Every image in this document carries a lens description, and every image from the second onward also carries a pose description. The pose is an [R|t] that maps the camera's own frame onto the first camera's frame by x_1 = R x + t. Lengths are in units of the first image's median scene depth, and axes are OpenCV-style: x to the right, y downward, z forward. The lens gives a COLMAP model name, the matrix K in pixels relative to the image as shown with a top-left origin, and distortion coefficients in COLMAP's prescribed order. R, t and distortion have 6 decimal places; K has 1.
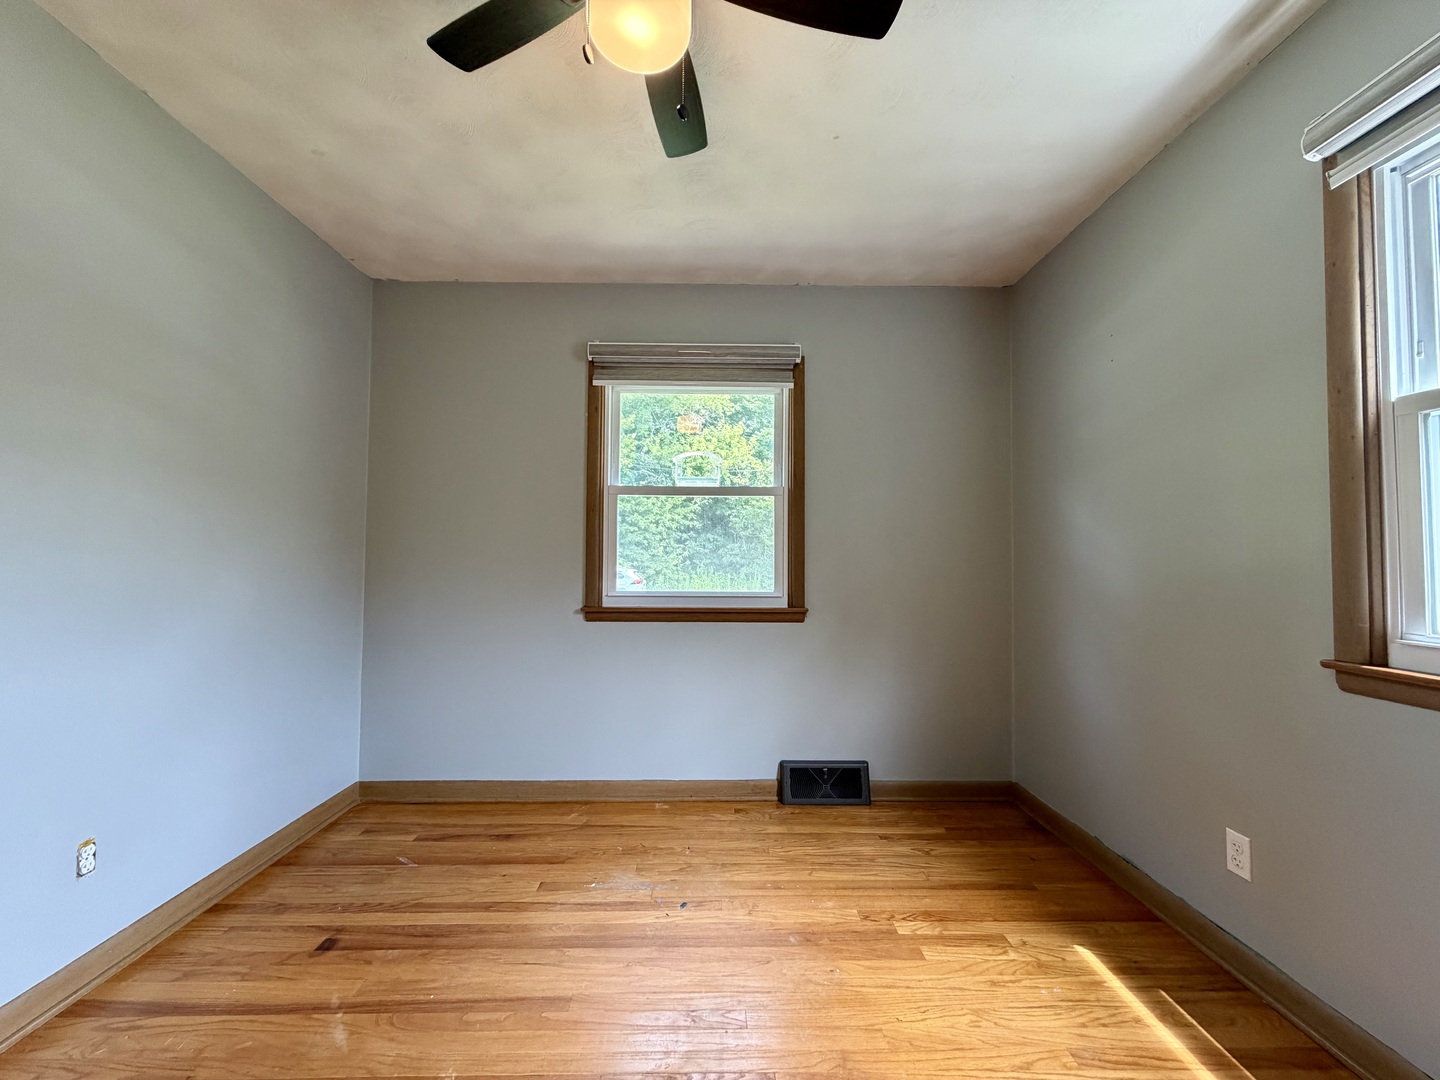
lens RADIAL K [[559.0, 0, 720.0], [0, 559.0, 540.0], [0, 0, 1]] dist [0.000411, 0.000130]
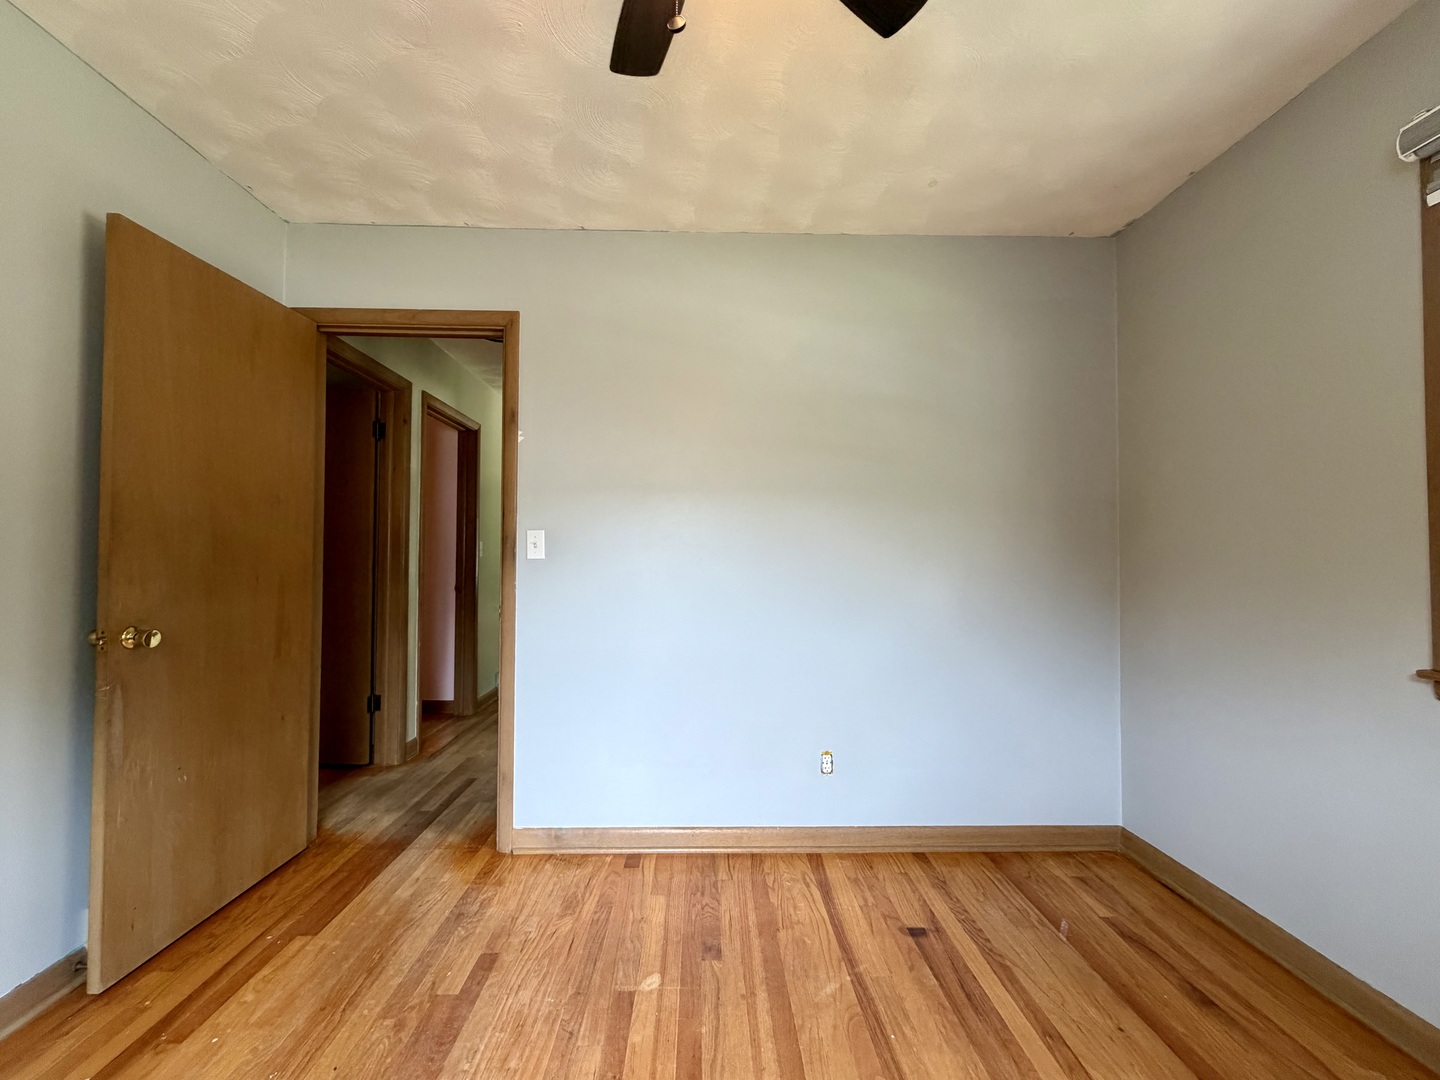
lens RADIAL K [[597.5, 0, 720.0], [0, 597.5, 540.0], [0, 0, 1]] dist [0.000552, 0.000283]
pose [[0.018699, -0.033223, -0.999273, 0.395772], [0.027504, 0.999087, -0.032702, 0.011814], [0.999447, -0.026872, 0.019596, 0.563707]]
